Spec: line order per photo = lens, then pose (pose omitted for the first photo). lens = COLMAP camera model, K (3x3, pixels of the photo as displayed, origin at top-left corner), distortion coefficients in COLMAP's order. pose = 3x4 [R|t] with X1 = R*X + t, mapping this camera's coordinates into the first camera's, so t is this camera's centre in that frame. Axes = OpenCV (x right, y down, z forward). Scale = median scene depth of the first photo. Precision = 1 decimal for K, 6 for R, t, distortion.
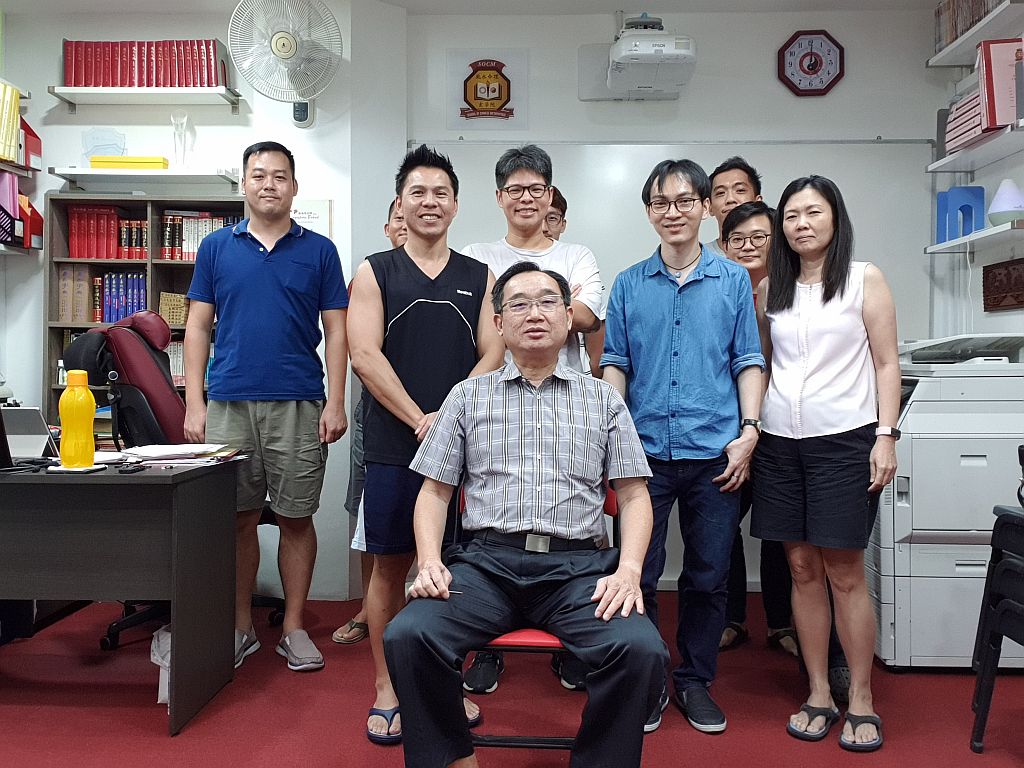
lens RADIAL K [[929.8, 0, 515.4], [0, 929.8, 365.2], [0, 0, 1]] dist [0.135330, -0.191629]
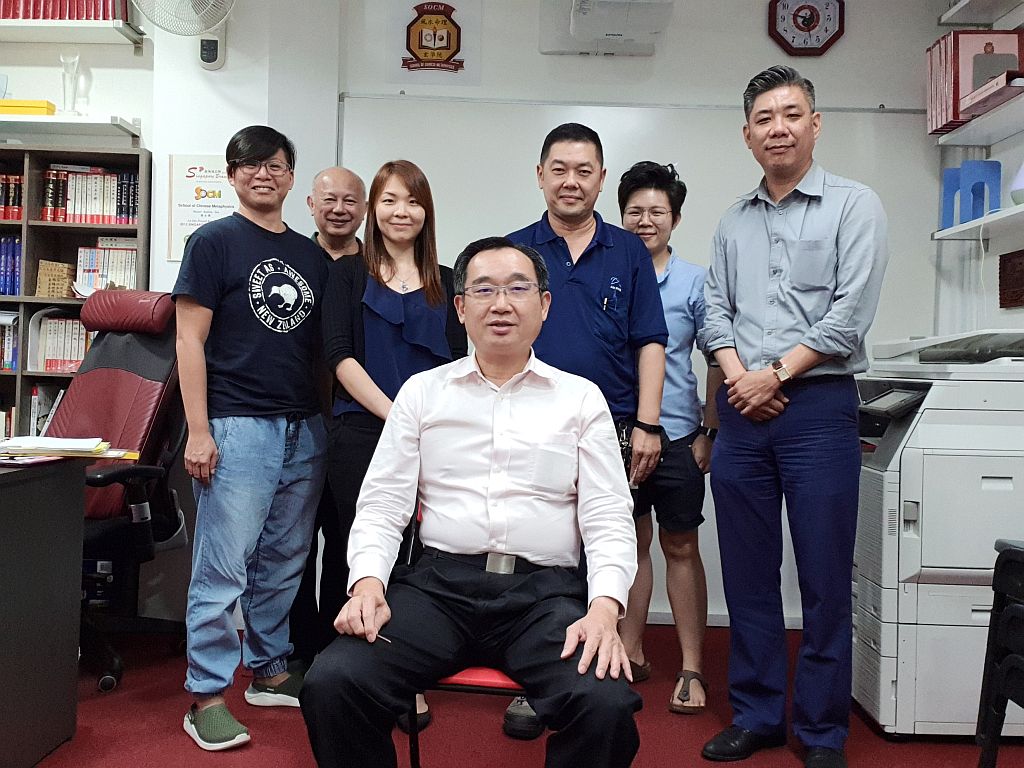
lens RADIAL K [[929.8, 0, 515.4], [0, 929.8, 365.2], [0, 0, 1]] dist [0.135330, -0.191629]
pose [[0.999443, 0.025976, 0.020954, 0.035525], [-0.025899, 0.999657, -0.003942, 0.009488], [-0.021050, 0.003397, 0.999773, 0.137973]]
